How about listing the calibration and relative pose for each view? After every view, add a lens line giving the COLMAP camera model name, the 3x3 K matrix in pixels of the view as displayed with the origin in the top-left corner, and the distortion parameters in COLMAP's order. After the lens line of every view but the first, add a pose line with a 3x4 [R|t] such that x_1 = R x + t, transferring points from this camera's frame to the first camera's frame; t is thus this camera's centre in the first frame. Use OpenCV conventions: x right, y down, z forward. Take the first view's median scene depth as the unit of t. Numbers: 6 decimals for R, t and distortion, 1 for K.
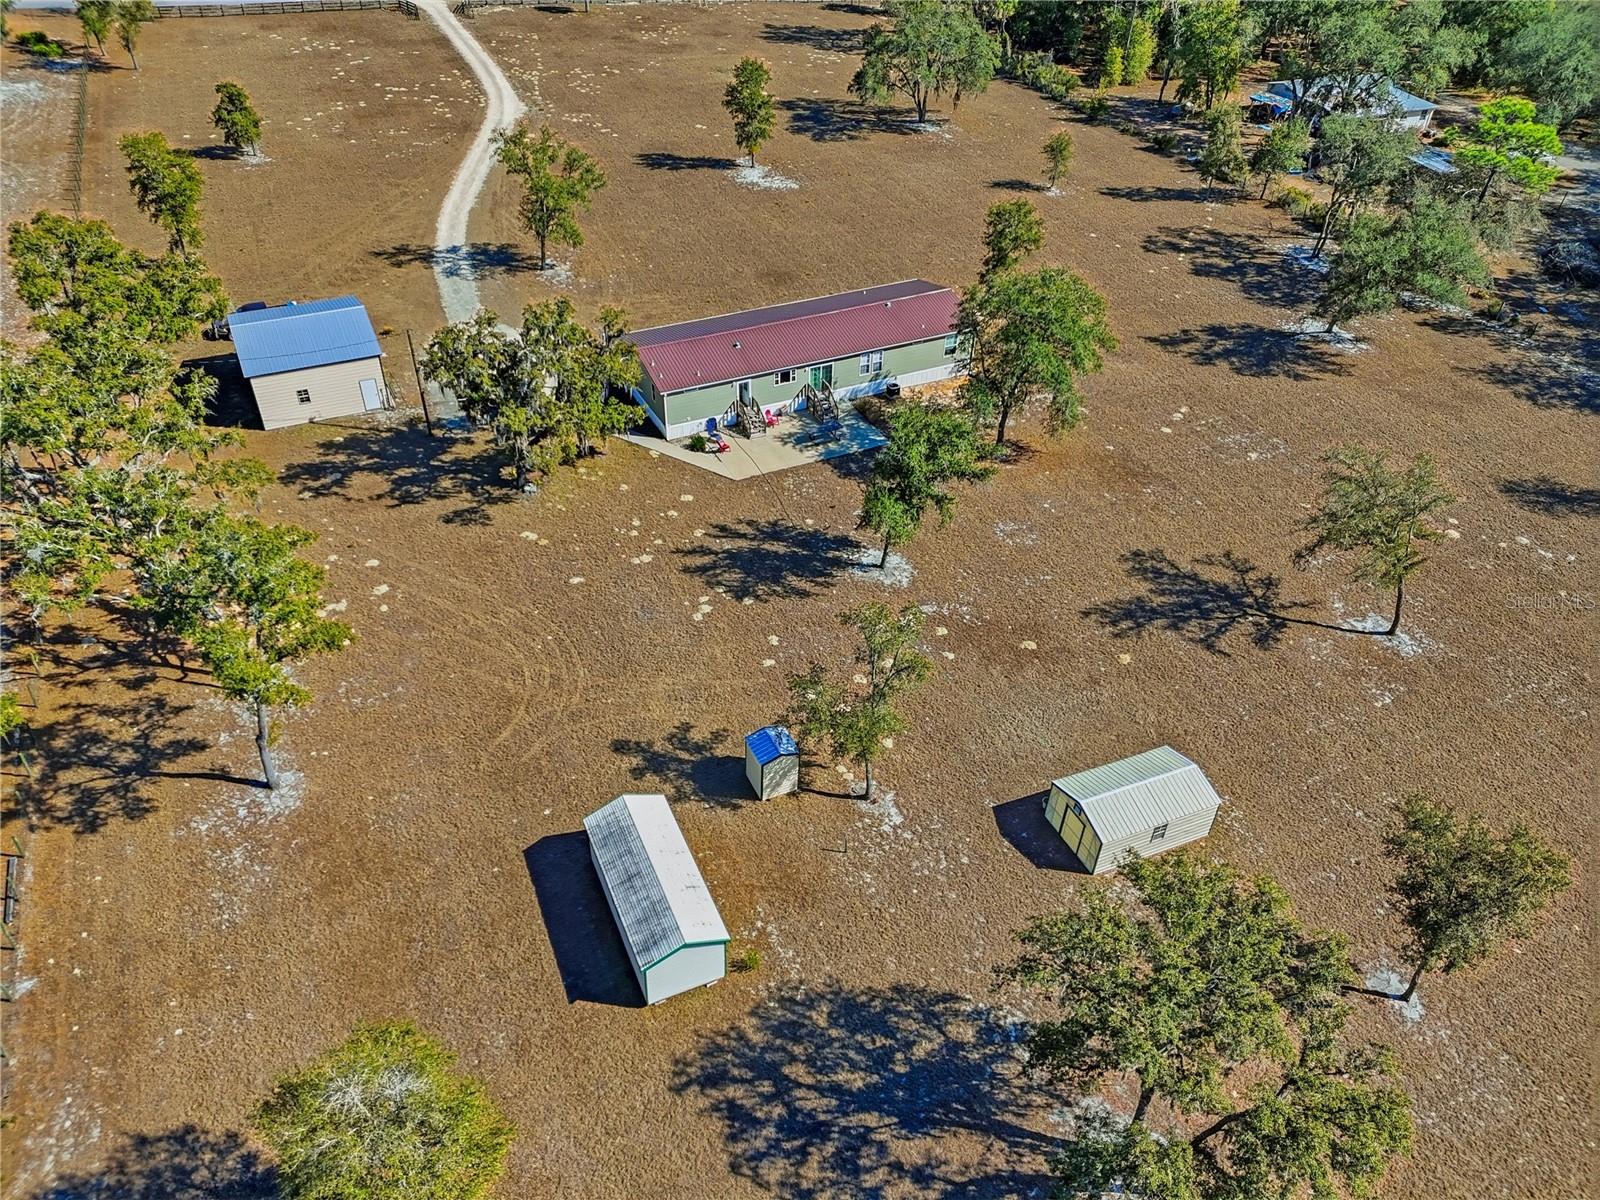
lens RADIAL K [[1178.4, 0, 793.3], [0, 1178.4, 601.4], [0, 0, 1]] dist [0.031272, -0.013248]
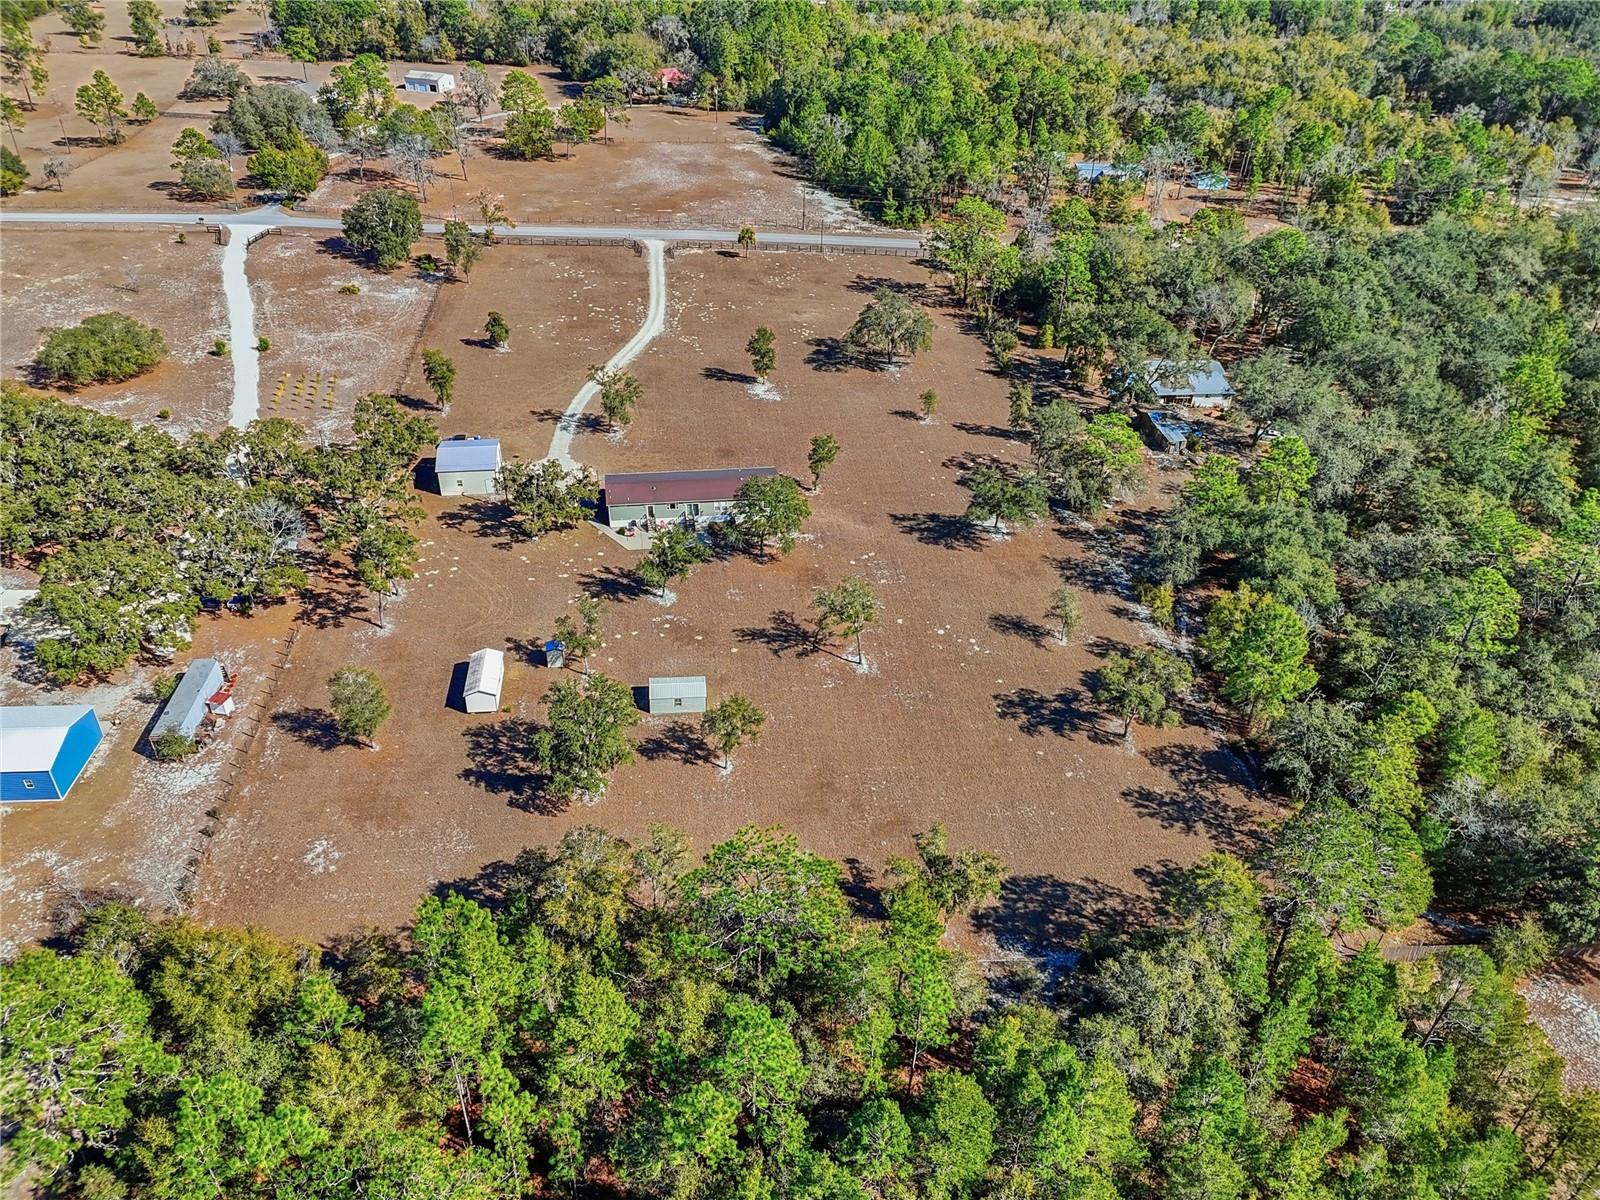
lens RADIAL K [[1178.4, 0, 815.6], [0, 1178.4, 600.1], [0, 0, 1]] dist [0.031272, -0.013248]
pose [[0.956778, 0.167244, -0.237920, 0.782390], [-0.186582, 0.980540, -0.061064, 0.052085], [0.223078, 0.102817, 0.969363, -0.967253]]
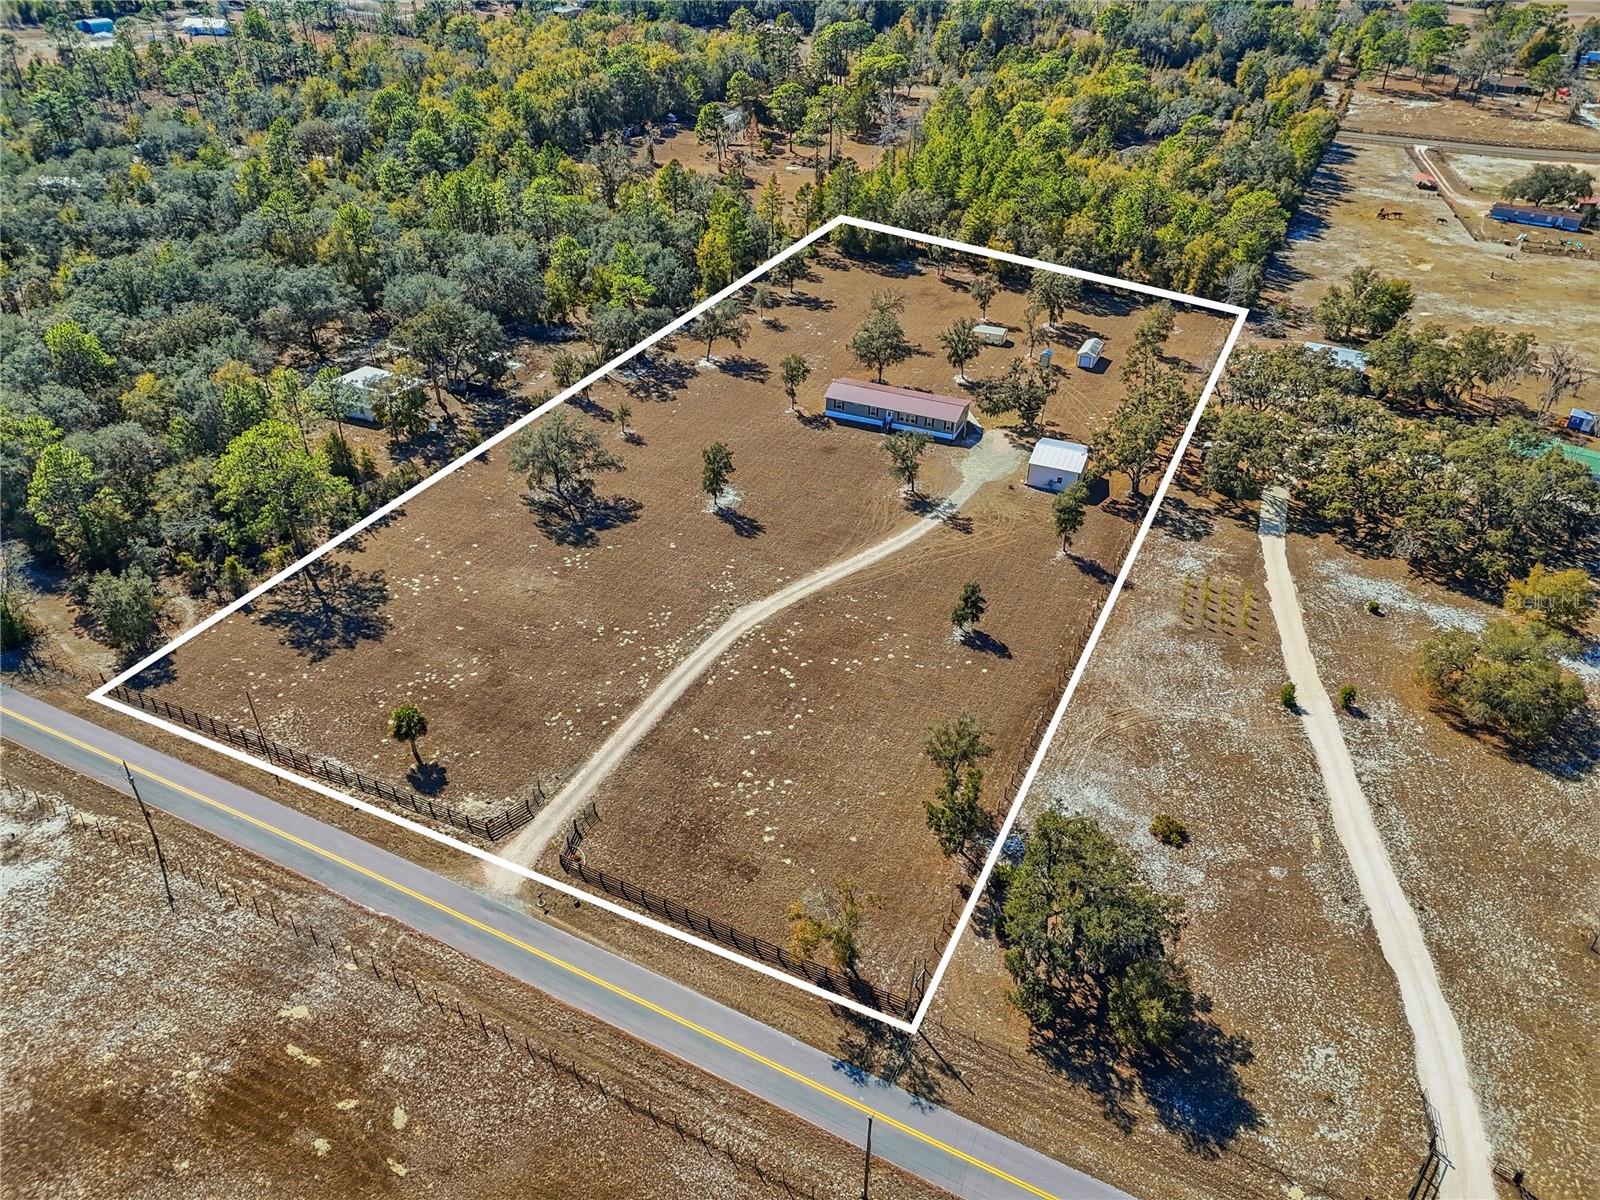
lens RADIAL K [[1178.4, 0, 801.7], [0, 1178.4, 609.8], [0, 0, 1]] dist [0.031272, -0.013248]
pose [[-0.657609, -0.459957, 0.596649, -1.691356], [0.437451, 0.411650, 0.799488, -2.313038], [-0.613341, 0.786755, -0.069496, 1.789134]]
